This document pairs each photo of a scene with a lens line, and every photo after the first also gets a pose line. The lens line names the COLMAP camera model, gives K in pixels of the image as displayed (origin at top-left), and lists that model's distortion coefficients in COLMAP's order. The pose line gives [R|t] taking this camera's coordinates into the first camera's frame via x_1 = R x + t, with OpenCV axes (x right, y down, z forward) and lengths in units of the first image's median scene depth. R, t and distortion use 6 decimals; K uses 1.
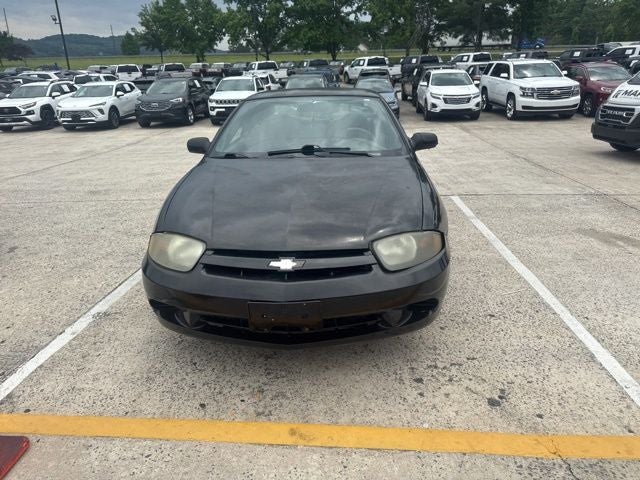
lens RADIAL K [[452.3, 0, 324.6], [0, 452.3, 237.6], [0, 0, 1]] dist [0.033853, -0.044052]
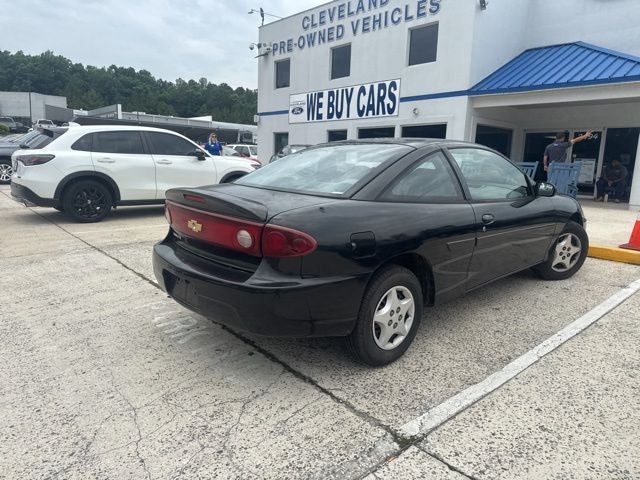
lens RADIAL K [[452.3, 0, 326.3], [0, 452.3, 239.5], [0, 0, 1]] dist [0.033853, -0.044052]
pose [[-0.704882, -0.136243, 0.696118, -0.155553], [0.220267, 0.890822, 0.397390, -0.146875], [-0.674258, 0.433445, -0.597914, 0.470303]]
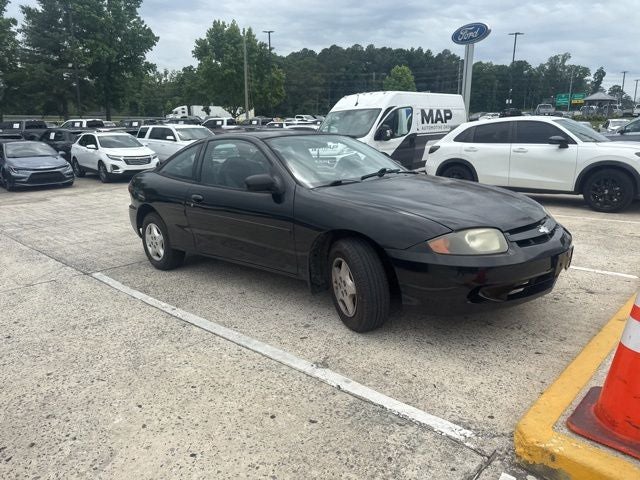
lens RADIAL K [[452.3, 0, 322.8], [0, 452.3, 235.0], [0, 0, 1]] dist [0.033853, -0.044052]
pose [[0.658262, -0.154618, 0.736739, -0.206518], [0.260390, 0.965033, -0.030124, -0.008081], [-0.706320, 0.211669, 0.675506, 0.068234]]
